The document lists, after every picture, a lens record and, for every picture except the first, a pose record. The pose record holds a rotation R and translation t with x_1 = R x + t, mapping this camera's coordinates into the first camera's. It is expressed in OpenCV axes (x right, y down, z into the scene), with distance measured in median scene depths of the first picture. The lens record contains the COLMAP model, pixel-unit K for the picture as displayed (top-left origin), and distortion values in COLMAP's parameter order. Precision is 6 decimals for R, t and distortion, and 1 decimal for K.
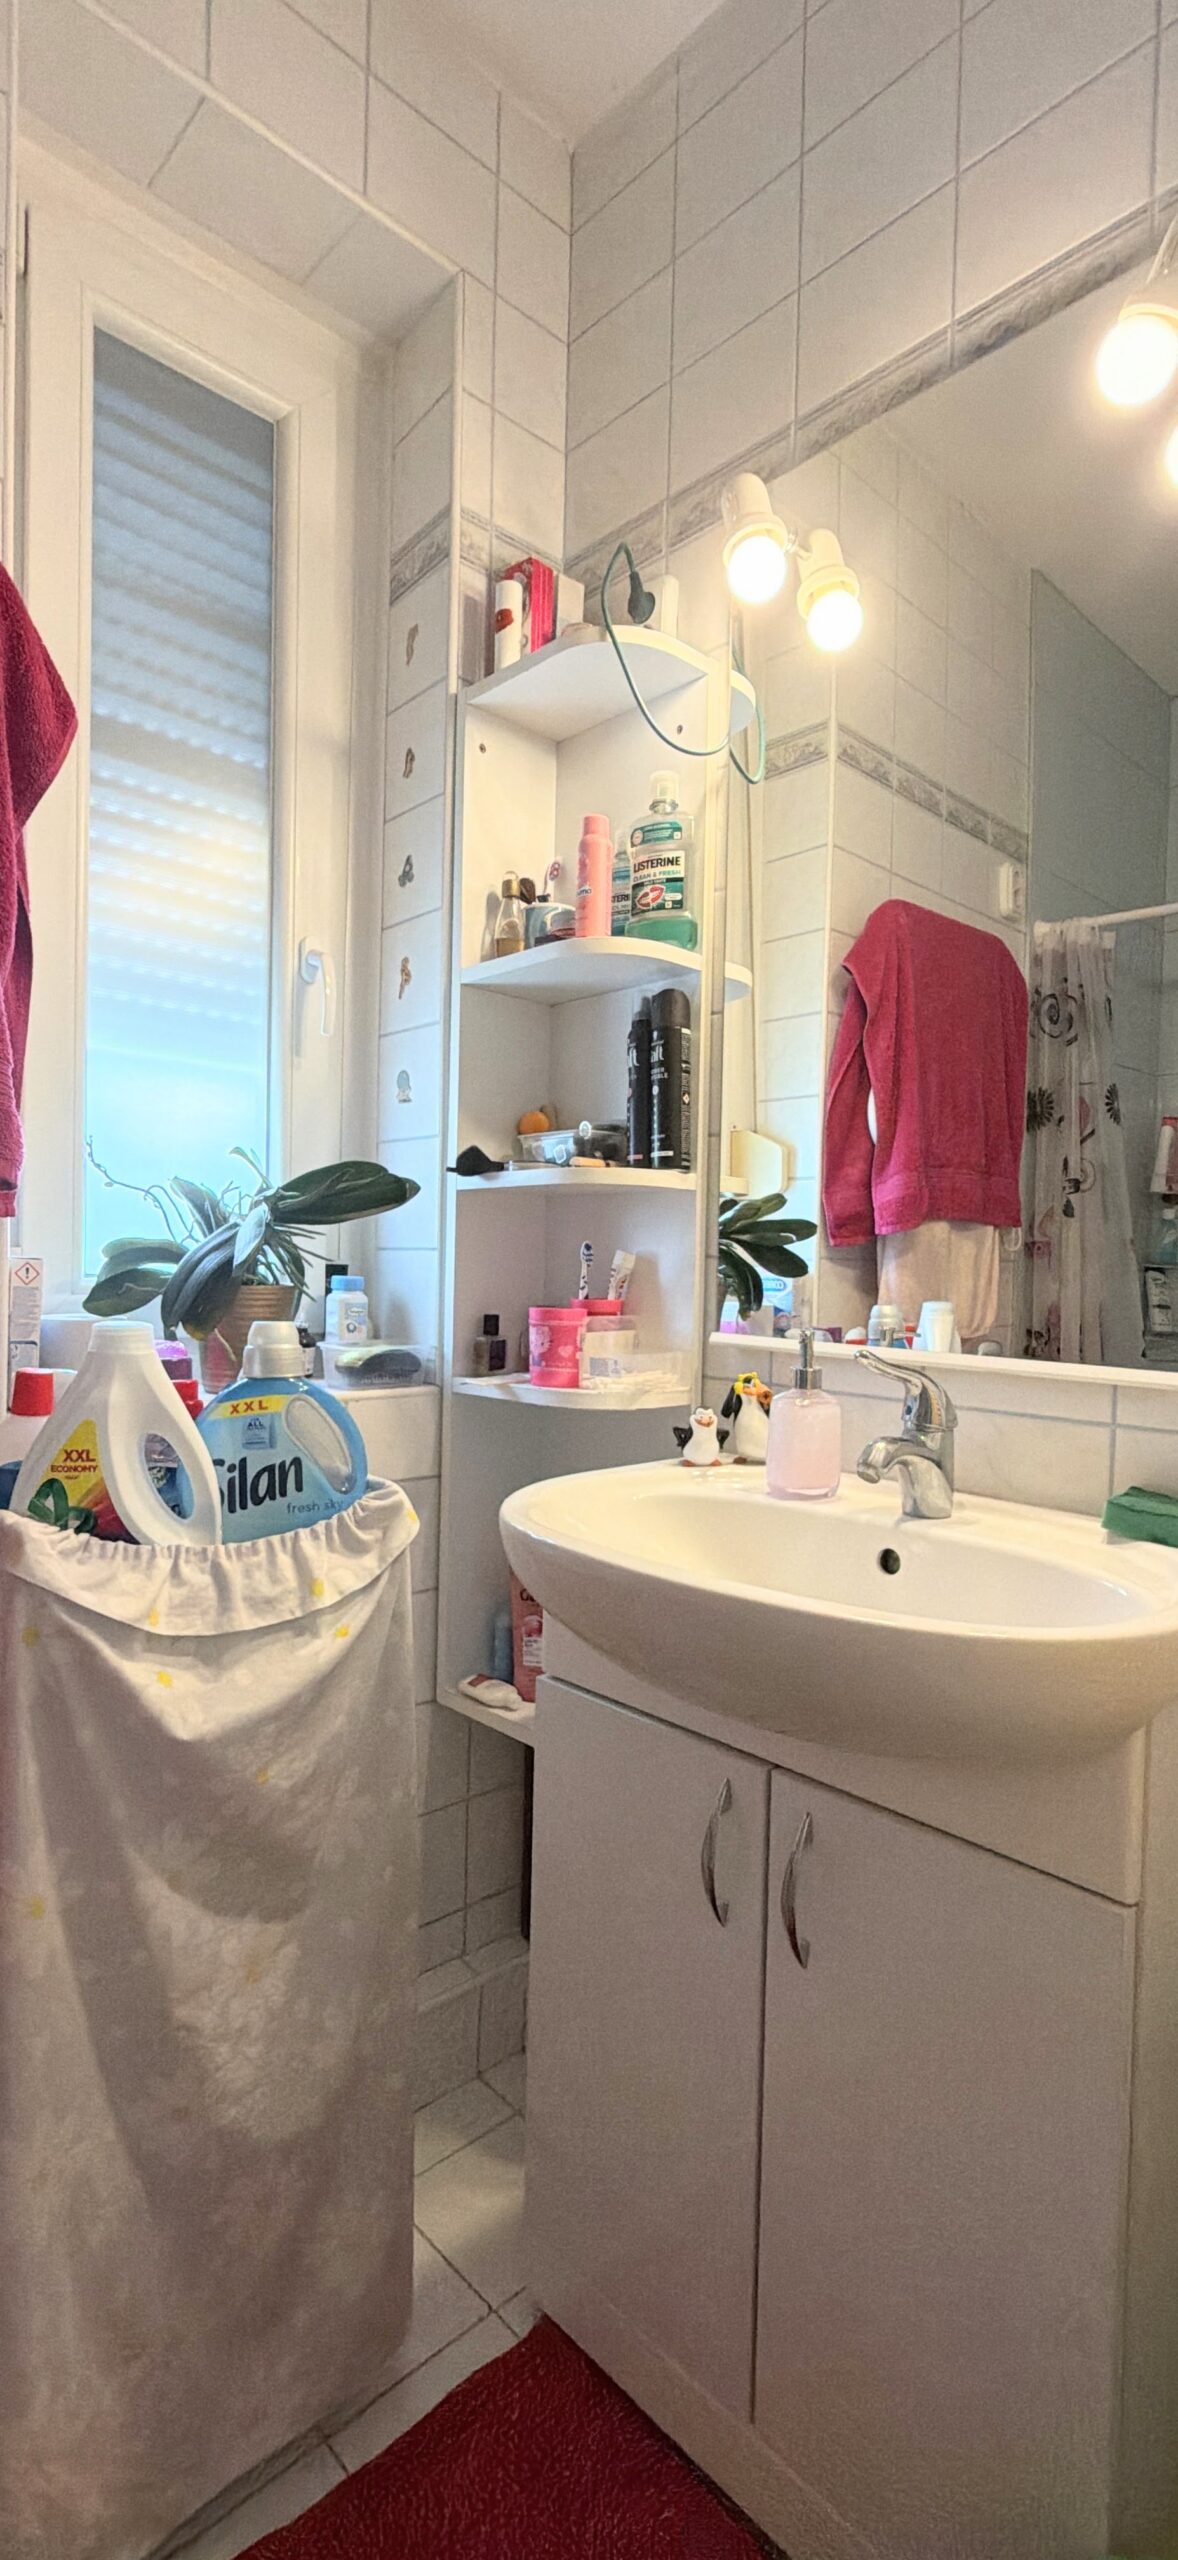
lens RADIAL K [[1163.0, 0, 590.2], [0, 1163.0, 1286.2], [0, 0, 1]] dist [0.000271, -0.000019]
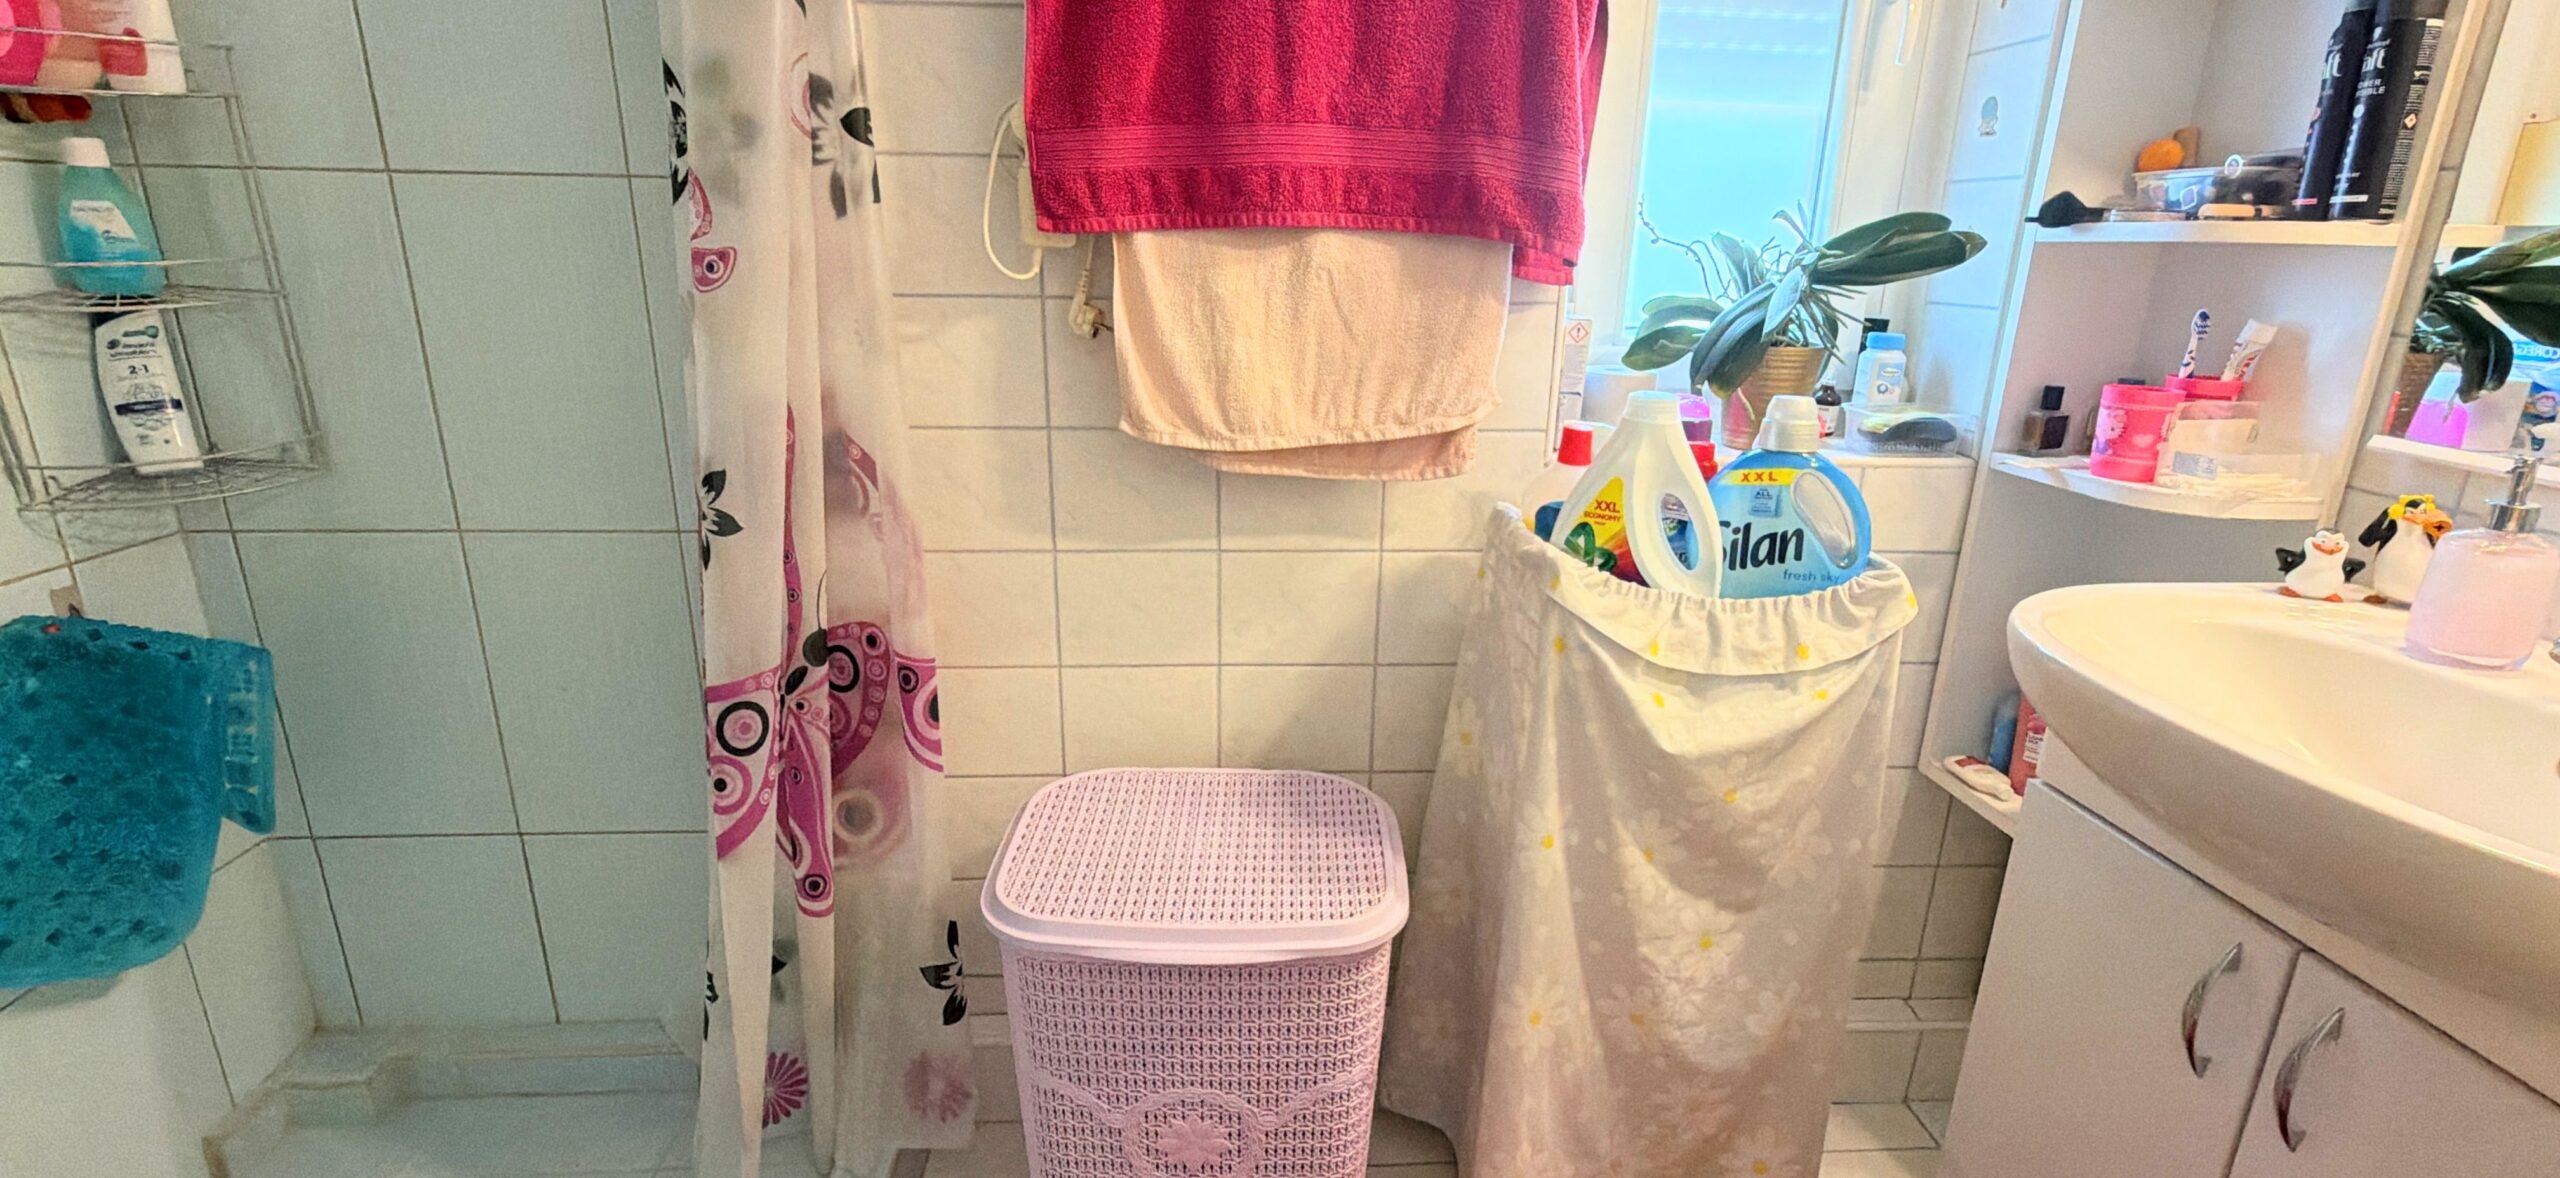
lens RADIAL K [[1163.0, 0, 1280.8], [0, 1163.0, 592.2], [0, 0, 1]] dist [0.000271, -0.000019]
pose [[0.772723, 0.179063, -0.608963, 0.035356], [-0.014965, 0.964257, 0.264547, -0.063831], [0.634567, -0.195308, 0.747783, -0.098039]]
